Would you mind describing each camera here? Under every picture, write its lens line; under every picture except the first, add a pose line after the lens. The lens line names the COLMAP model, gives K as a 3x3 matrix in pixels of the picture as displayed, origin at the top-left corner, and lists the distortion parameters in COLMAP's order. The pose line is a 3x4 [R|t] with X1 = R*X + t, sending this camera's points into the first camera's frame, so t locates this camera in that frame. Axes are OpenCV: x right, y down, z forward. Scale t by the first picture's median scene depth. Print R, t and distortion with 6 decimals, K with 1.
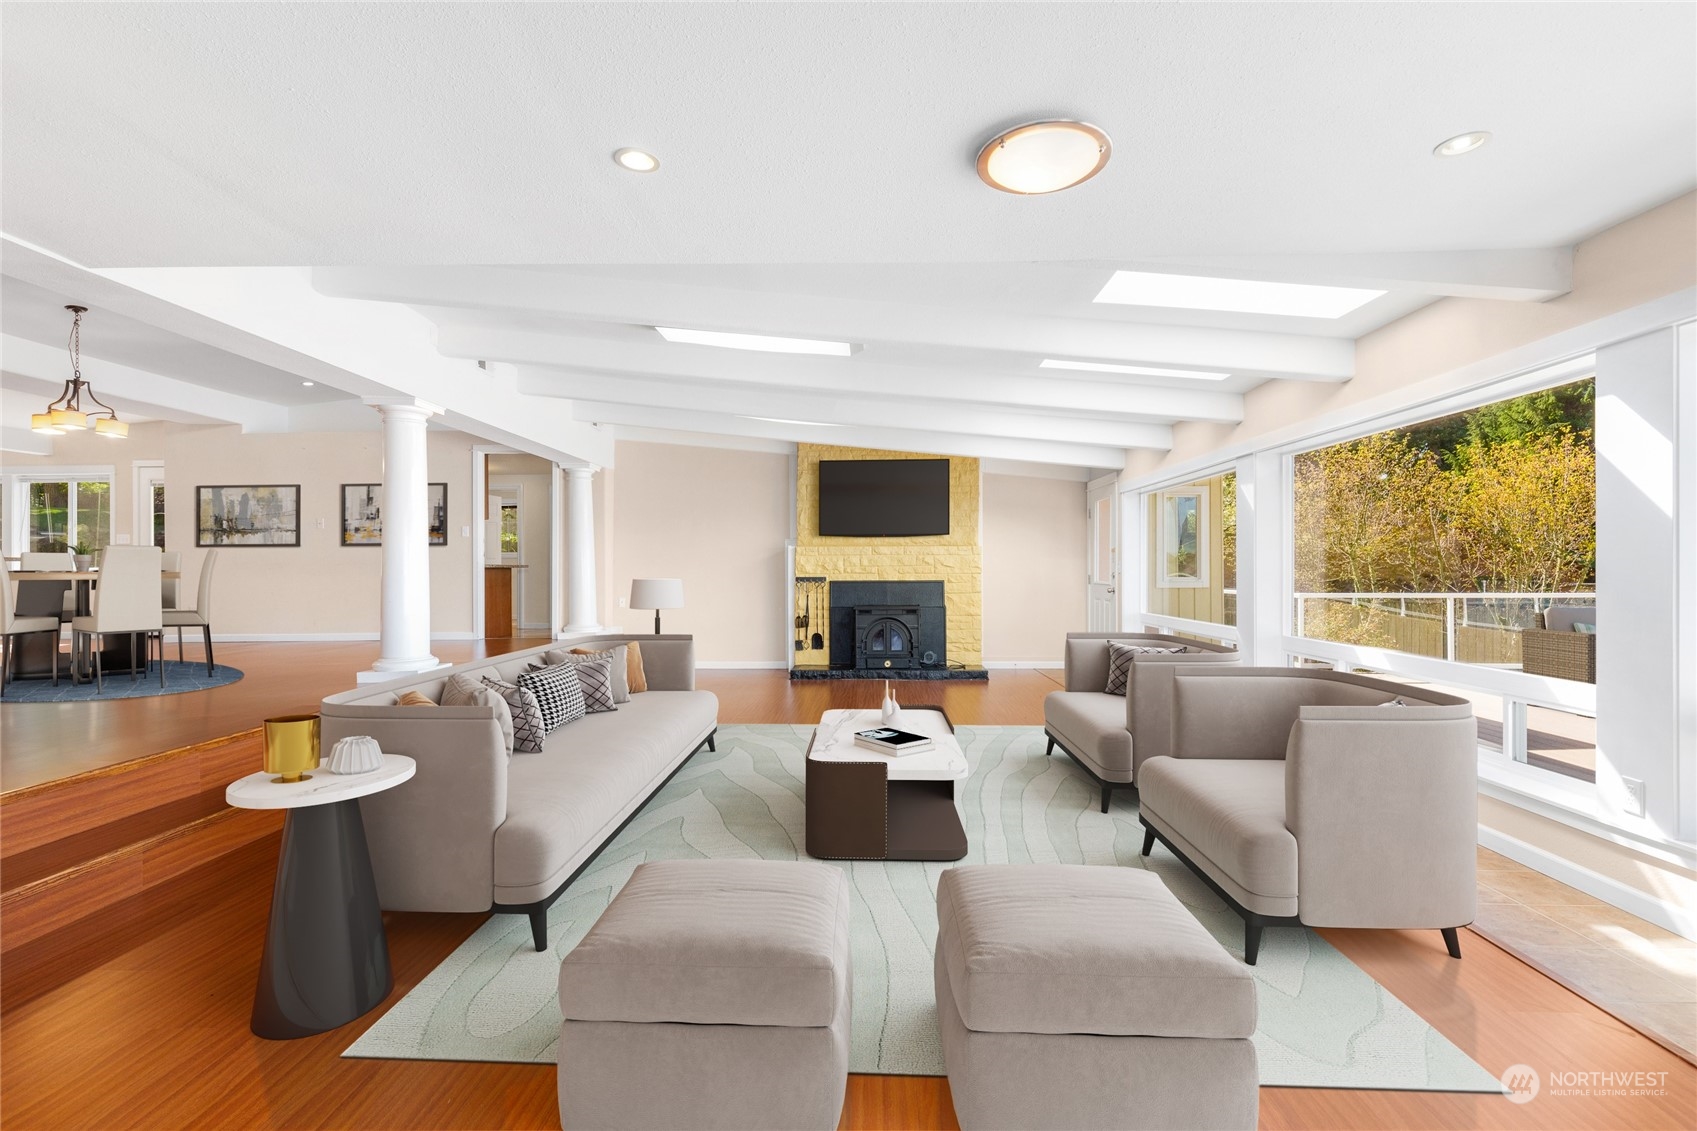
lens RADIAL K [[769.2, 0, 936.3], [0, 769.2, 565.3], [0, 0, 1]] dist [0.008283, -0.001208]
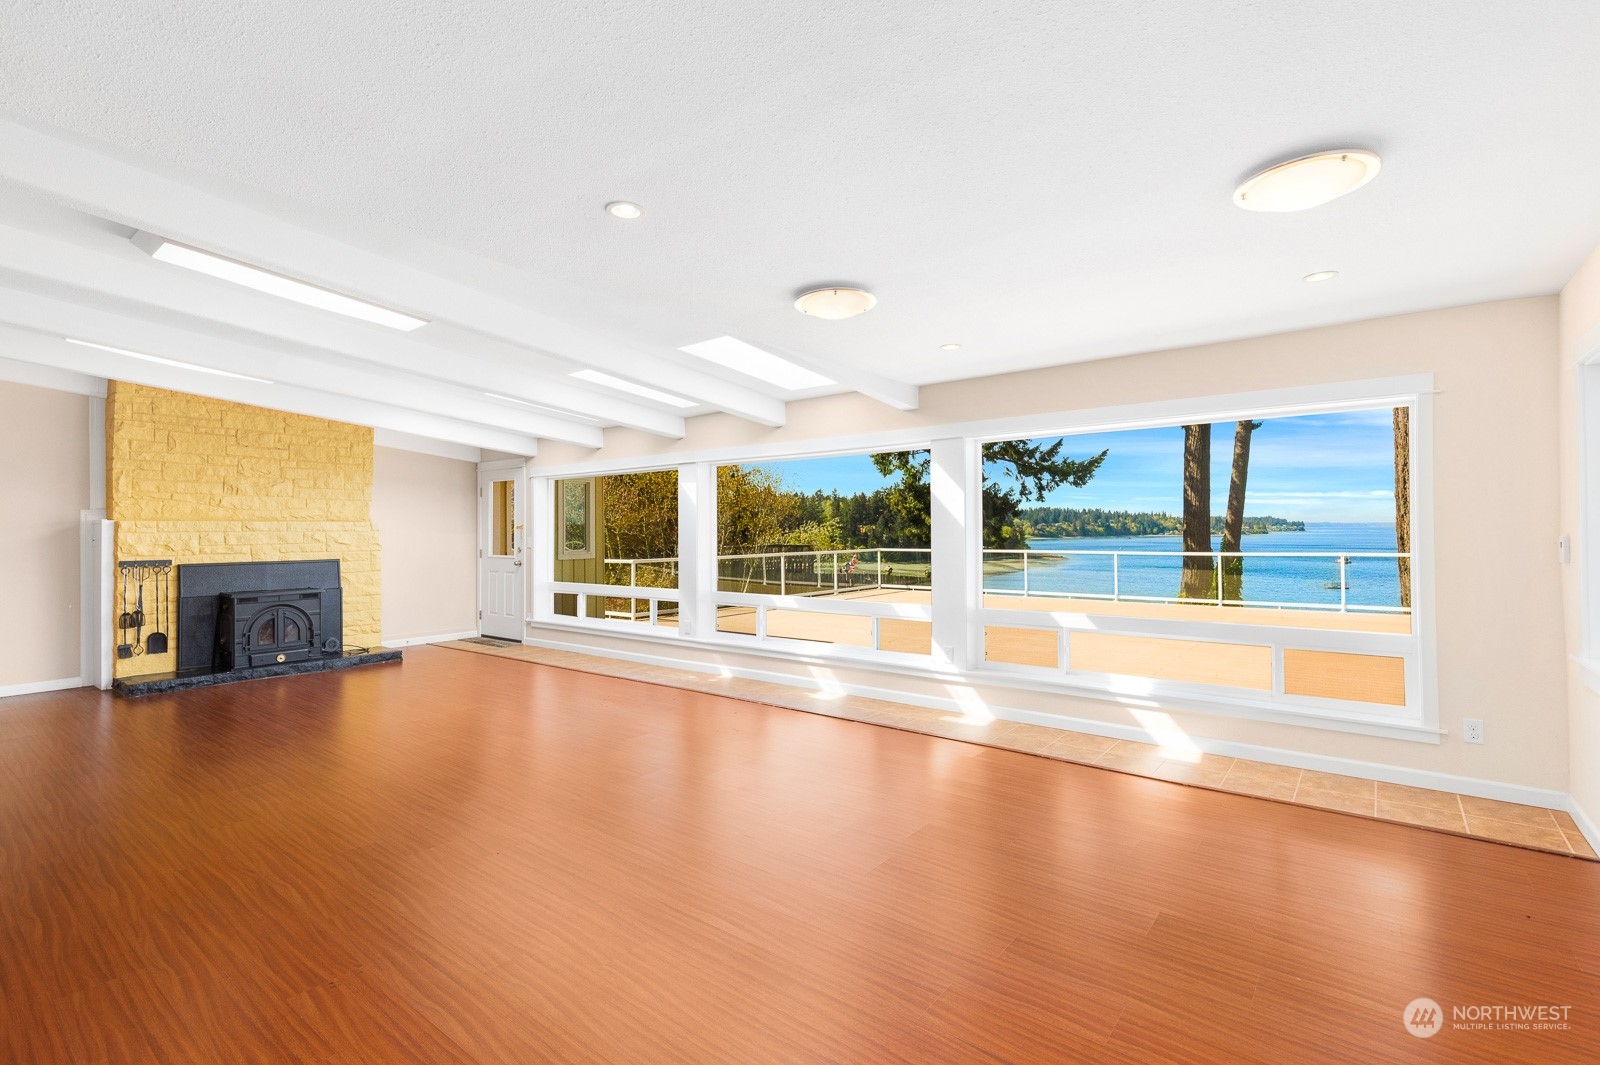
lens RADIAL K [[725.2, 0, 785.6], [0, 725.2, 528.7], [0, 0, 1]] dist [0.008283, -0.001208]
pose [[0.609774, 0.000436, 0.792575, -0.351313], [-0.001744, 0.999998, 0.000792, -0.018189], [-0.792573, -0.001865, 0.609774, 0.049966]]
